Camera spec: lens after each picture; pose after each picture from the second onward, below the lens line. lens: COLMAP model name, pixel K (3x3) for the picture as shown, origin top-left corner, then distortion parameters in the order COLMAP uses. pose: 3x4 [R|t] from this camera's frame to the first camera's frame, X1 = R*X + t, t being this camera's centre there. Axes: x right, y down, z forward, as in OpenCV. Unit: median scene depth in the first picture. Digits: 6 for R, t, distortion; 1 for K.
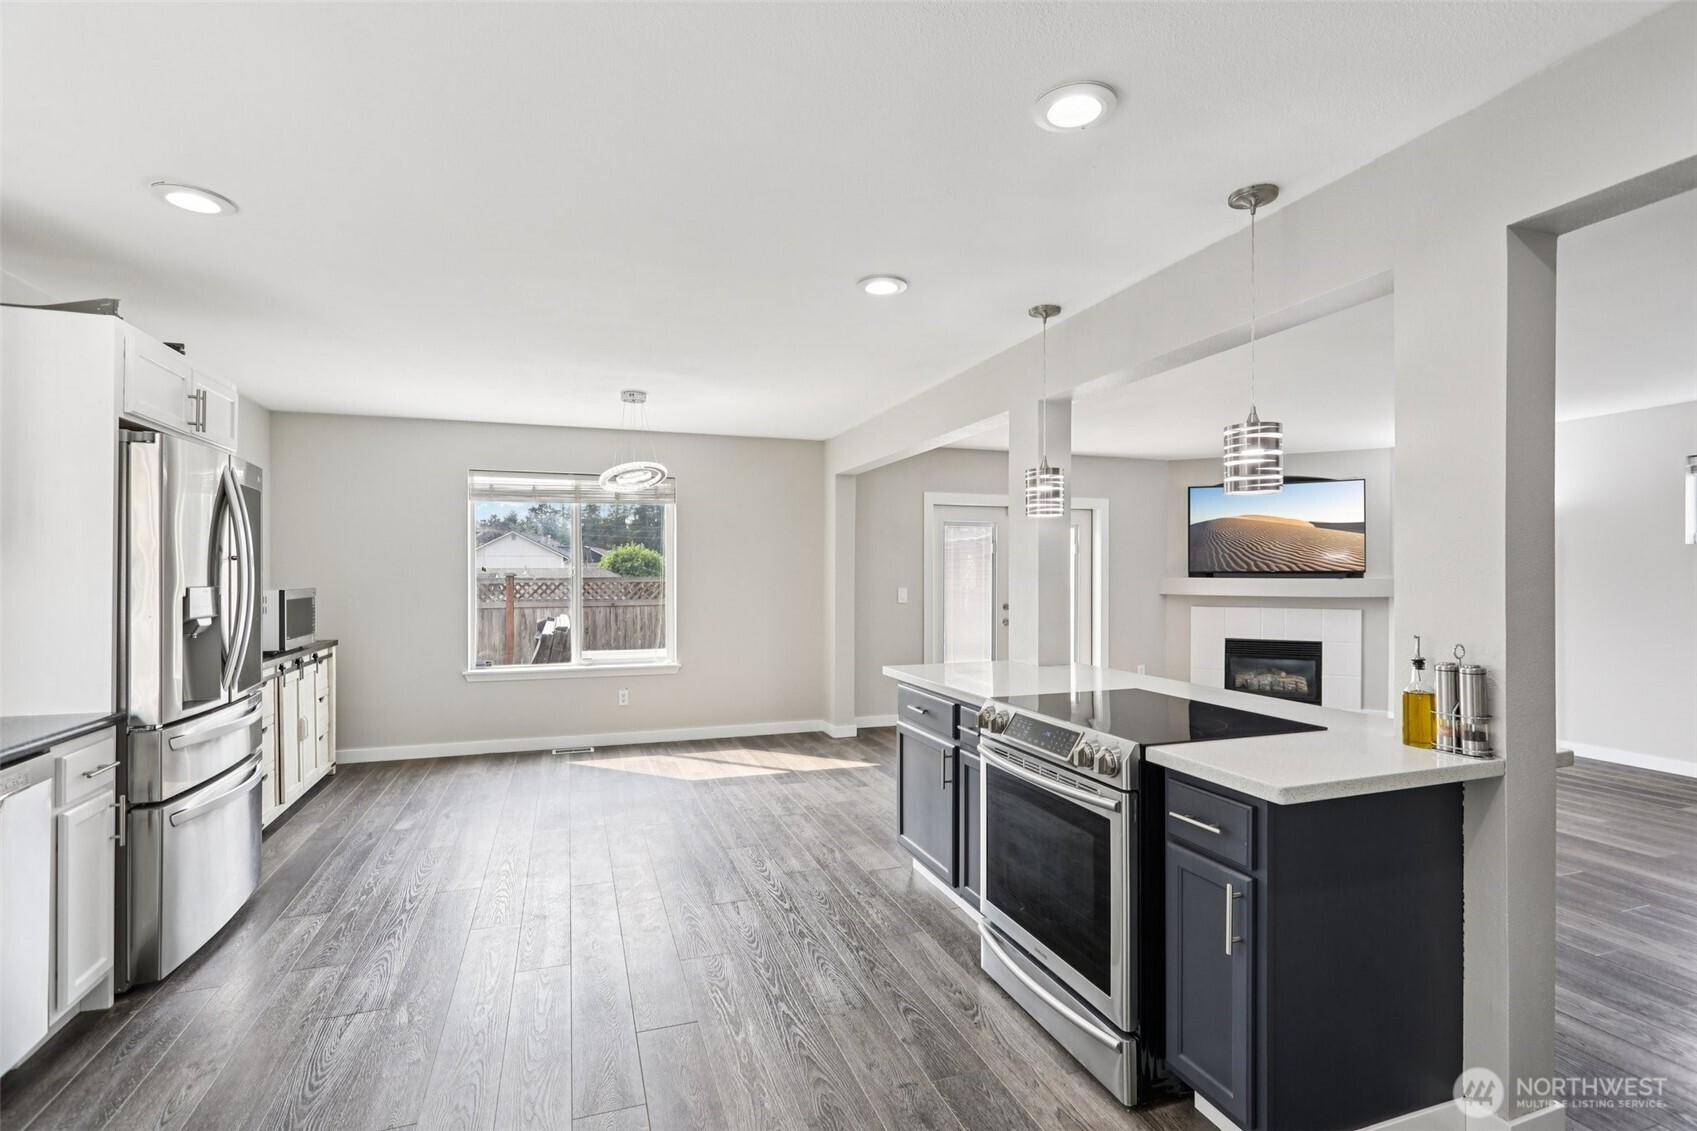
lens RADIAL K [[801.9, 0, 852.4], [0, 801.9, 568.5], [0, 0, 1]] dist [0.003071, 0.001227]
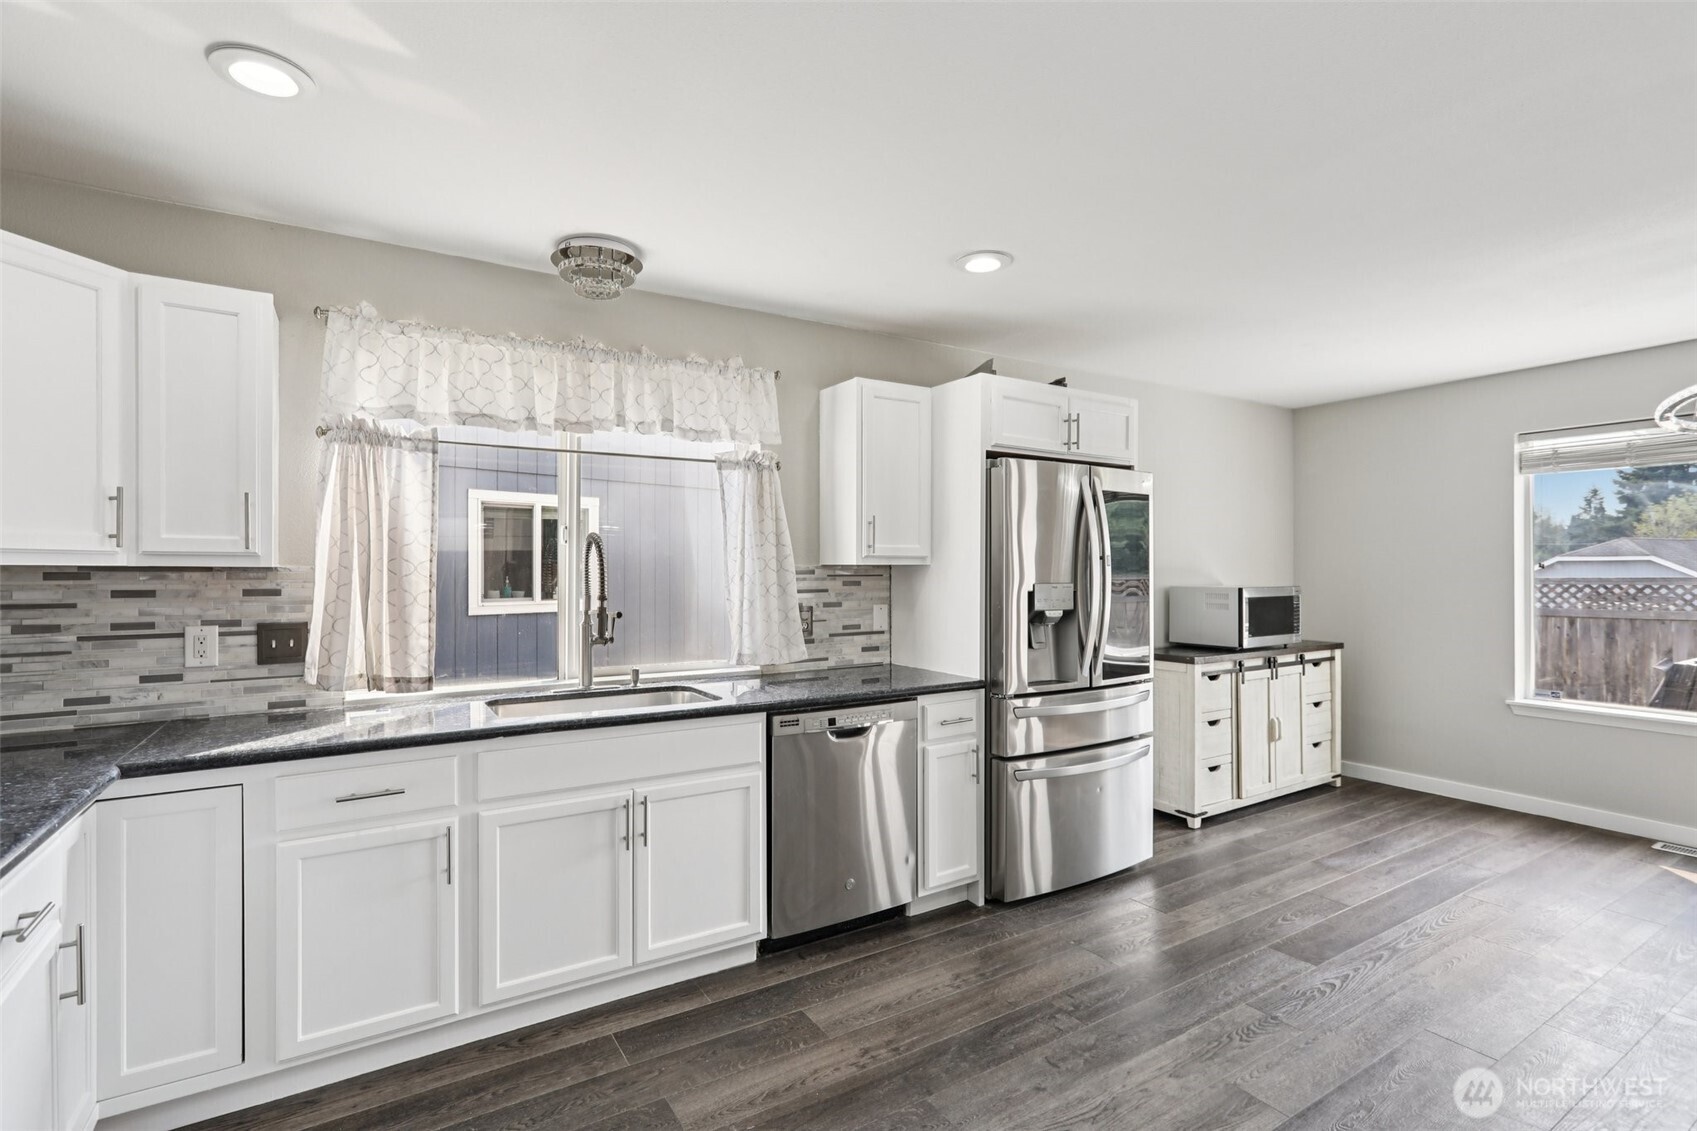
lens RADIAL K [[801.9, 0, 852.4], [0, 801.9, 568.5], [0, 0, 1]] dist [0.003071, 0.001227]
pose [[0.227662, 0.001812, -0.973739, 0.165110], [0.003088, 0.999992, 0.002583, -0.001962], [0.973735, -0.003595, 0.227654, 0.288810]]
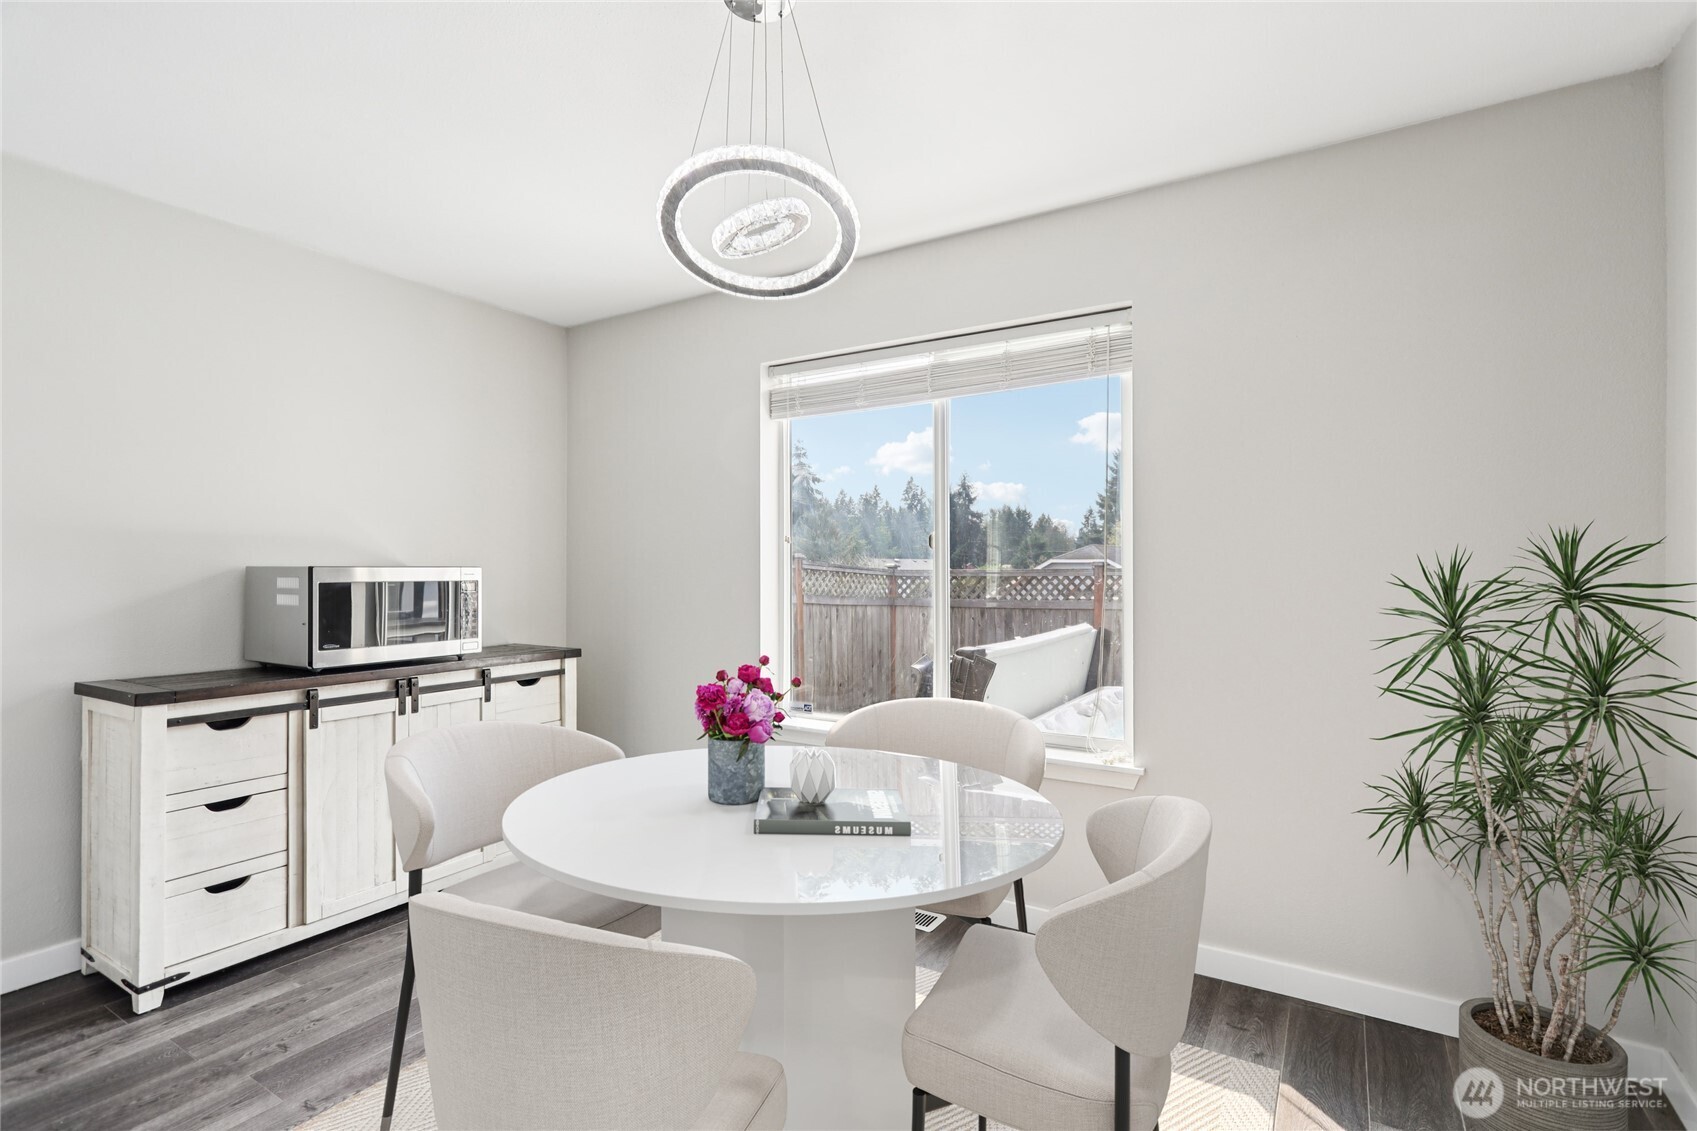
lens RADIAL K [[801.9, 0, 852.4], [0, 801.9, 568.5], [0, 0, 1]] dist [0.003071, 0.001227]
pose [[0.632499, 0.004167, -0.774550, 0.011206], [-0.003362, 0.999991, 0.002635, 0.024942], [0.774554, 0.000938, 0.632507, 0.927210]]
